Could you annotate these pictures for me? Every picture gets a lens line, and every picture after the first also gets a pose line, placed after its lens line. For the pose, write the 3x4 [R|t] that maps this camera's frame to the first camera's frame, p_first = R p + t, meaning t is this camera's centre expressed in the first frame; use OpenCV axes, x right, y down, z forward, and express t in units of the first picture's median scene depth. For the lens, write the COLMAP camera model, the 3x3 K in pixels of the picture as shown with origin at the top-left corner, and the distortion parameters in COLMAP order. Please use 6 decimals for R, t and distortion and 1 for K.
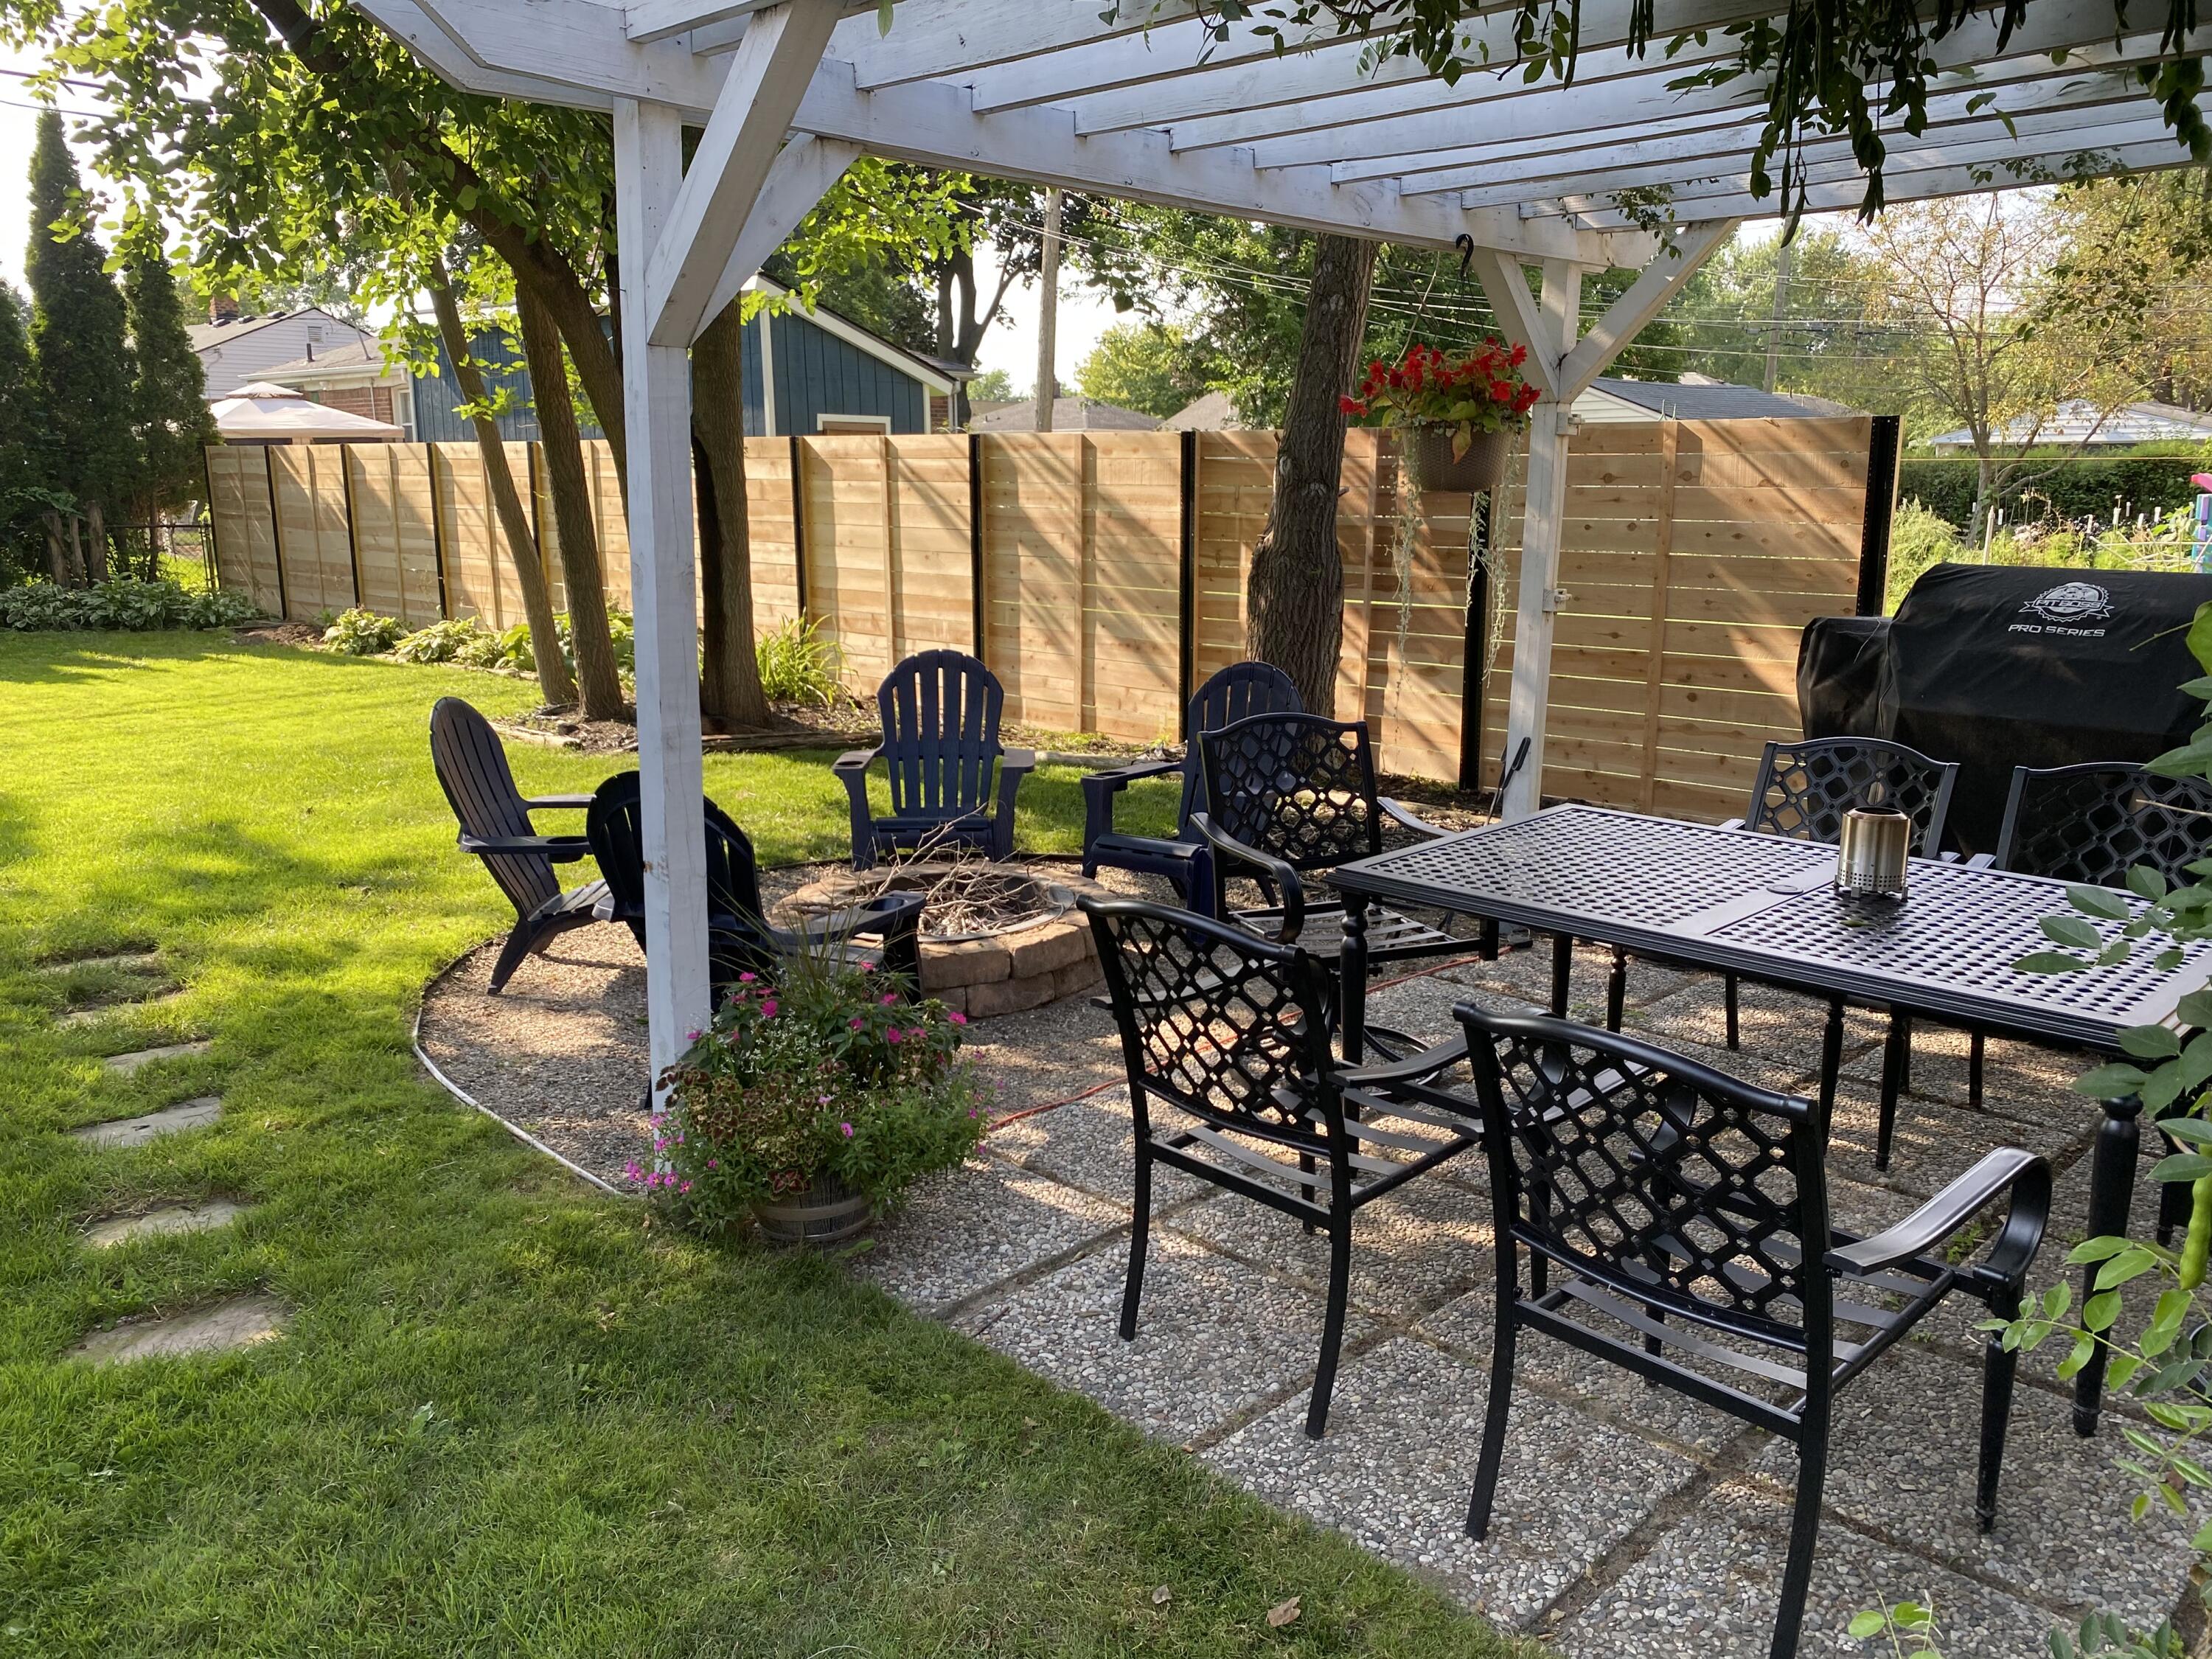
lens RADIAL K [[1661.8, 0, 1106.9], [0, 1661.8, 923.8], [0, 0, 1]] dist [0.038406, -0.057412]
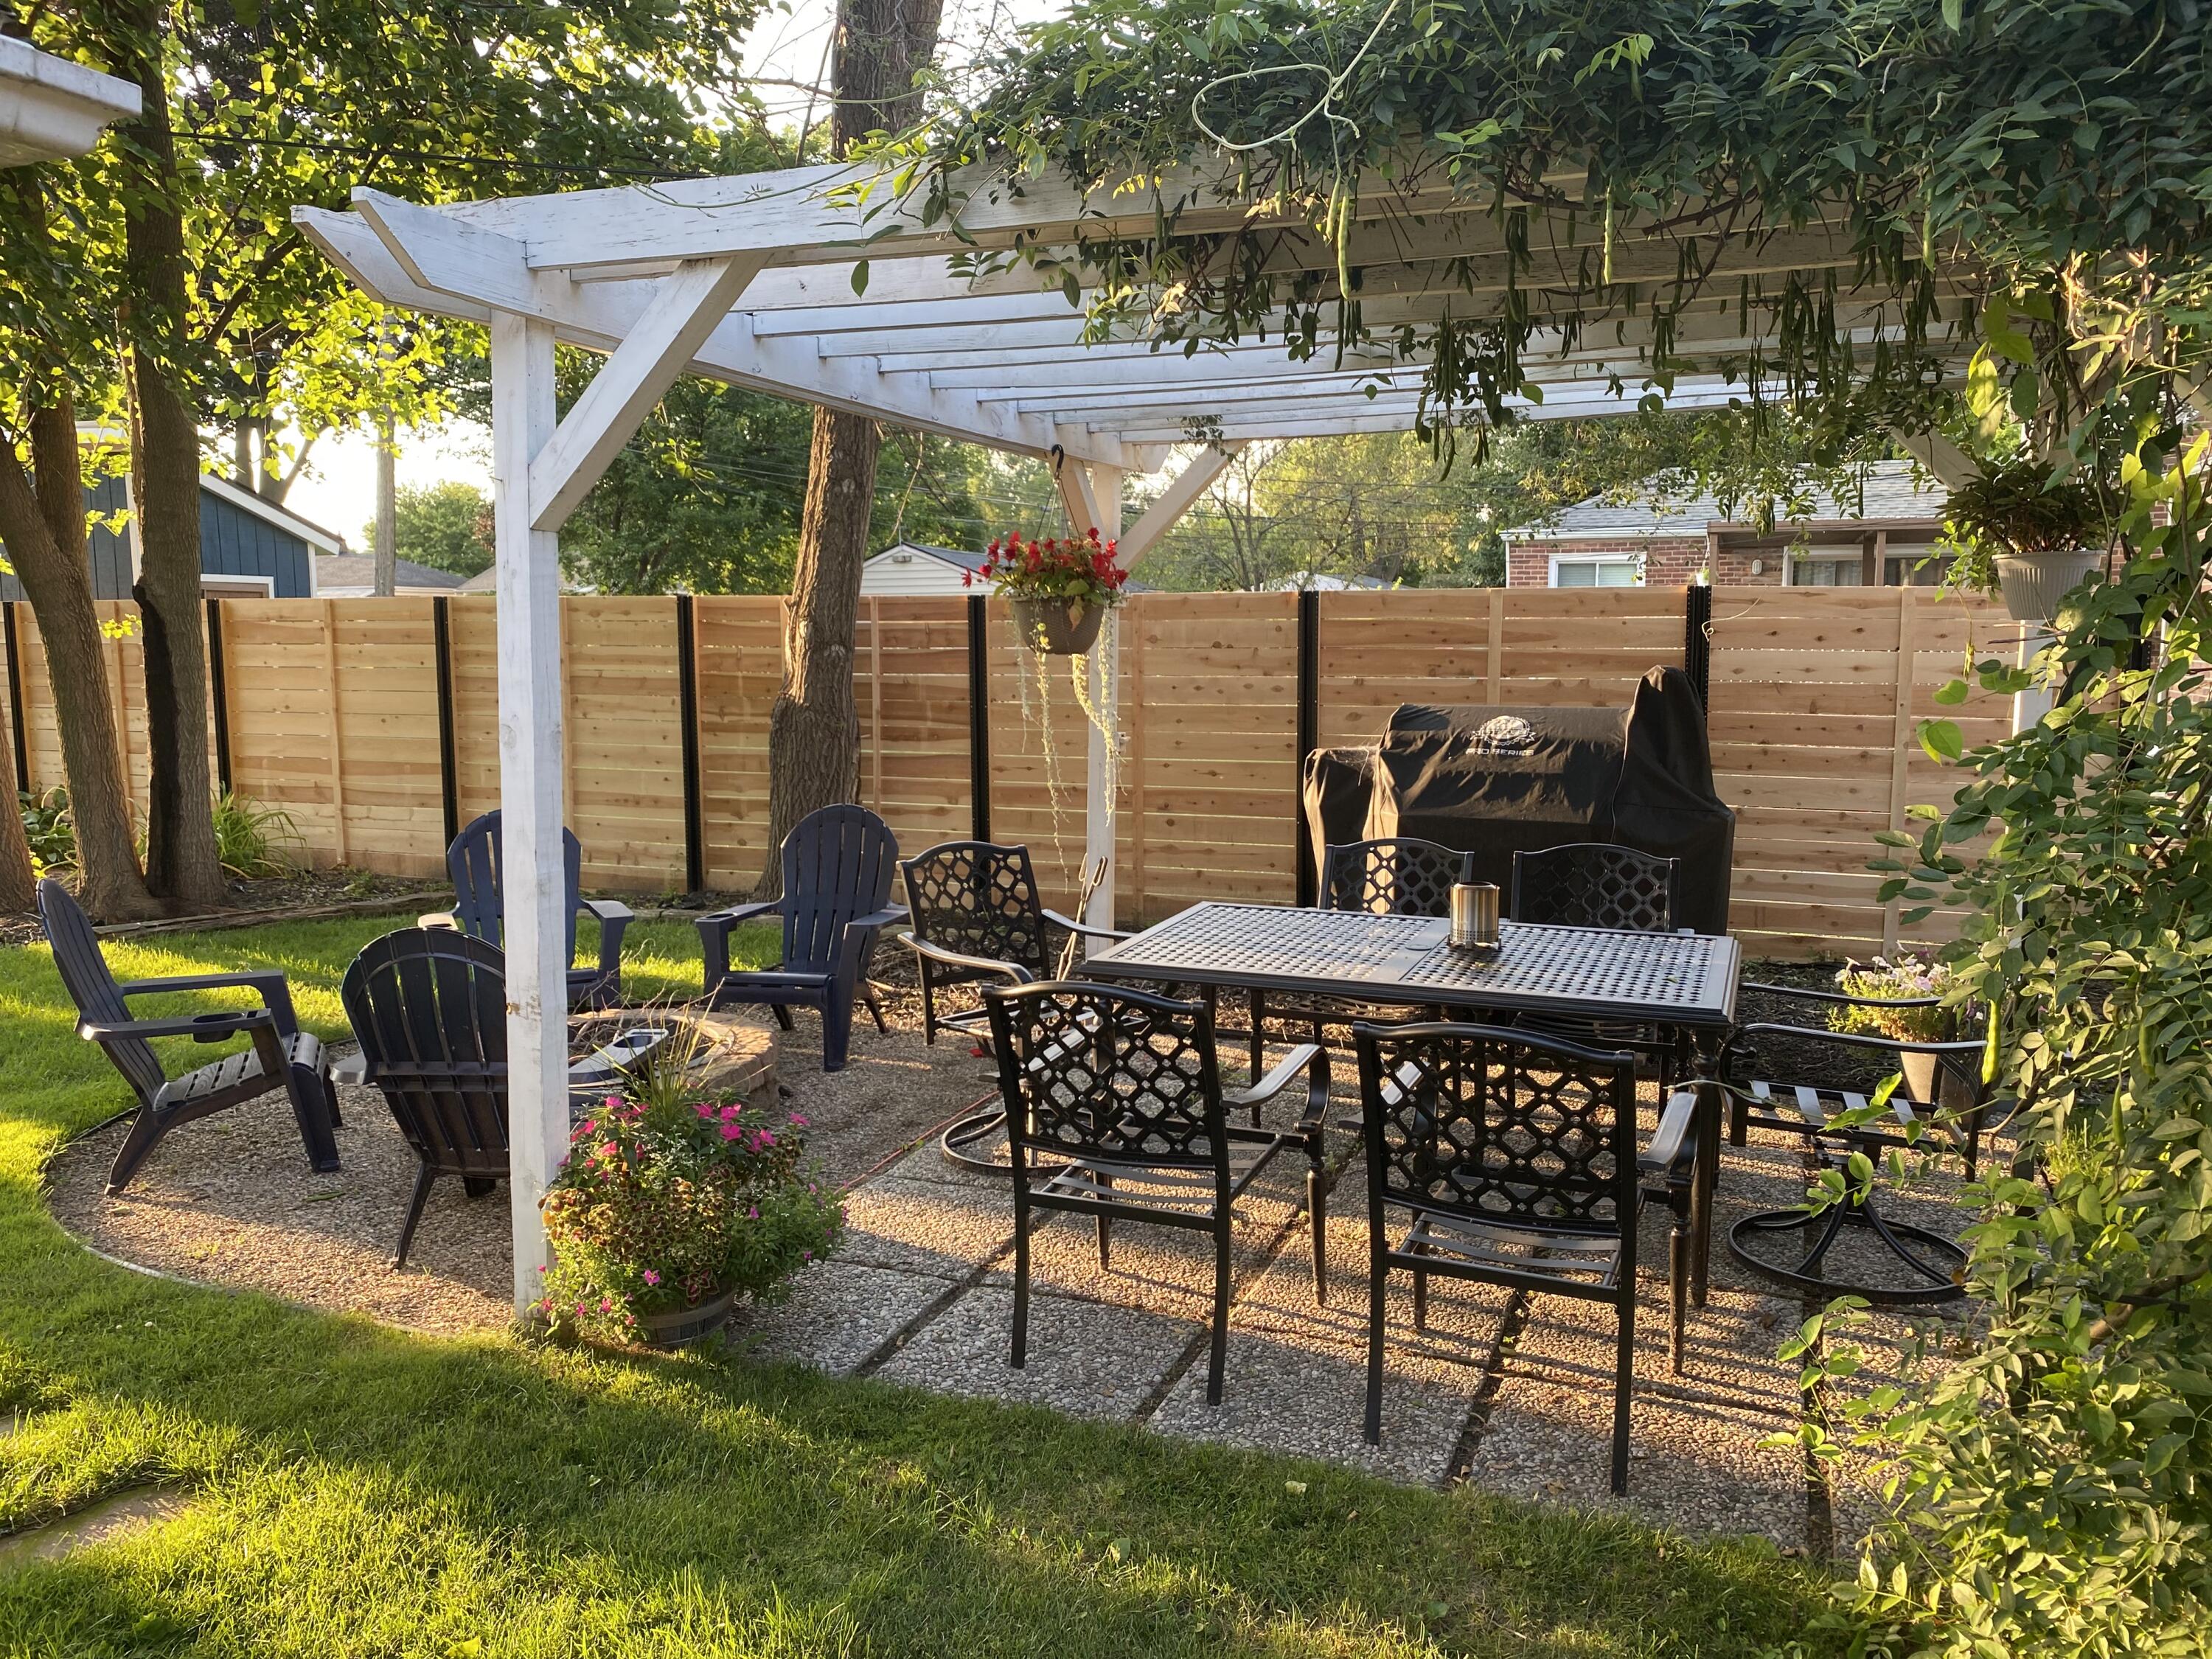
lens RADIAL K [[1661.8, 0, 1106.9], [0, 1661.8, 923.8], [0, 0, 1]] dist [0.038406, -0.057412]
pose [[0.921233, -0.070852, 0.382505, -0.238533], [0.105296, 0.991985, -0.069850, 0.019541], [-0.374490, 0.104624, 0.921310, -0.087484]]
